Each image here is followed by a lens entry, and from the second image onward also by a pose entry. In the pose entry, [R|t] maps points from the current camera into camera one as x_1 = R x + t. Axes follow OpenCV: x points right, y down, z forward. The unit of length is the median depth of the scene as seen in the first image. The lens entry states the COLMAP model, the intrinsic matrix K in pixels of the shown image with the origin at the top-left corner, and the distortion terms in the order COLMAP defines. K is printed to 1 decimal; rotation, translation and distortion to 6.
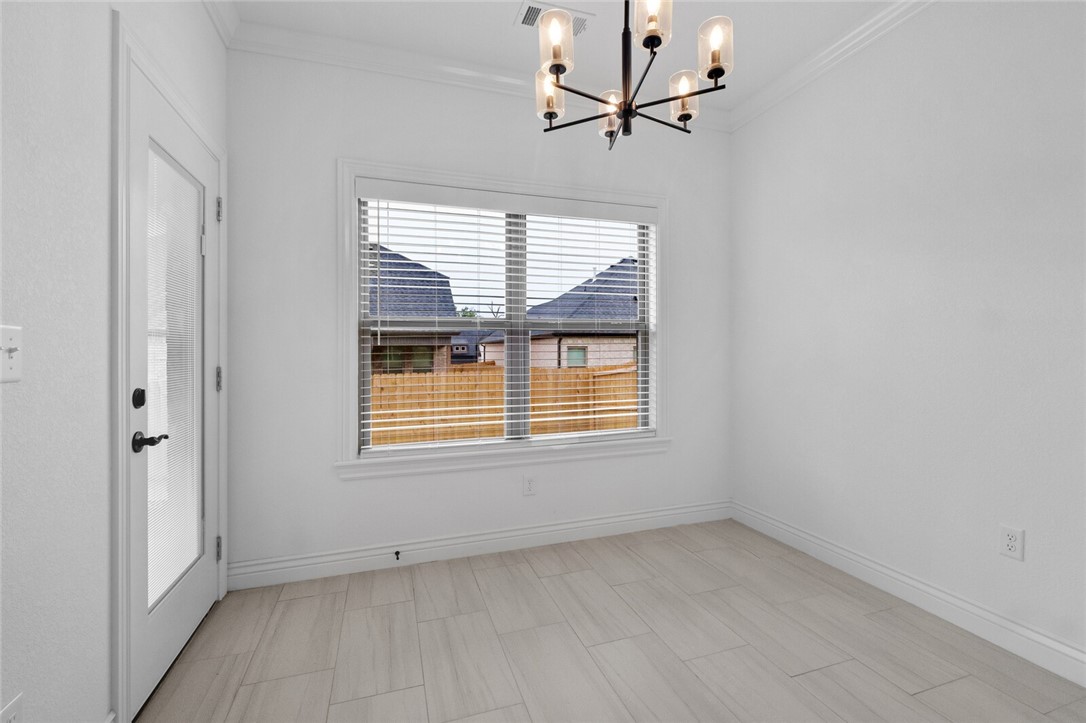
lens RADIAL K [[470.7, 0, 544.8], [0, 470.7, 349.8], [0, 0, 1]] dist [0.000548, 0.000103]
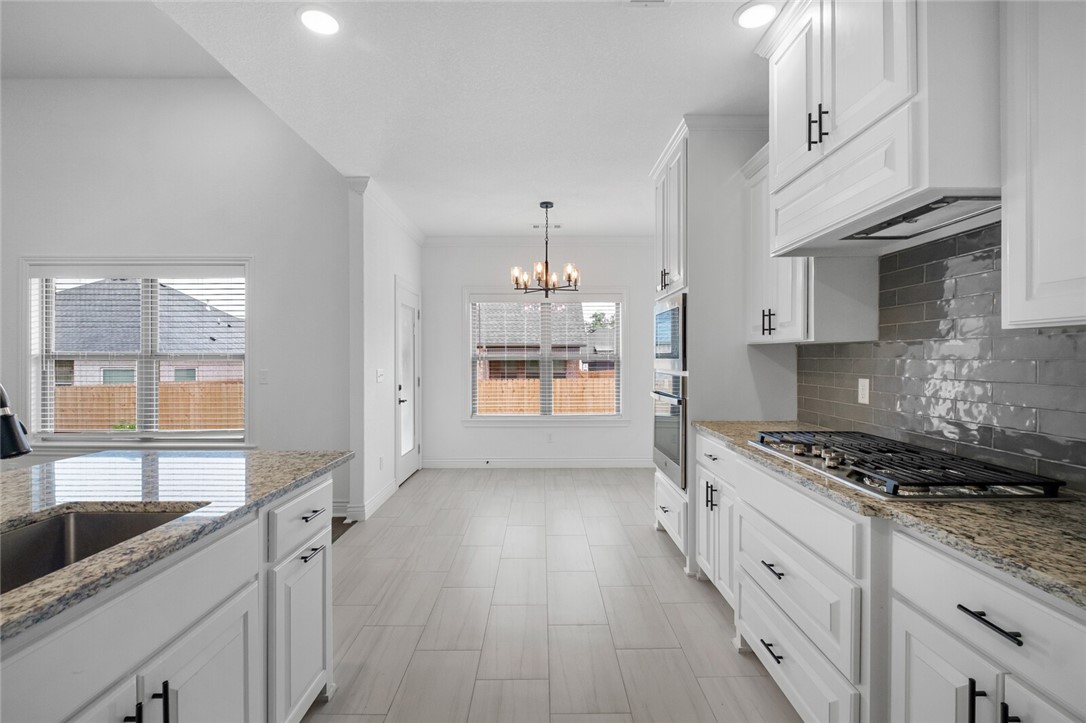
lens RADIAL K [[476.3, 0, 545.4], [0, 476.3, 358.1], [0, 0, 1]] dist [0.000245, 0.000029]
pose [[0.948080, 0.005382, -0.317987, 0.671539], [-0.002818, 0.999960, 0.008522, -0.078364], [0.318020, -0.007184, 0.948057, -1.059899]]
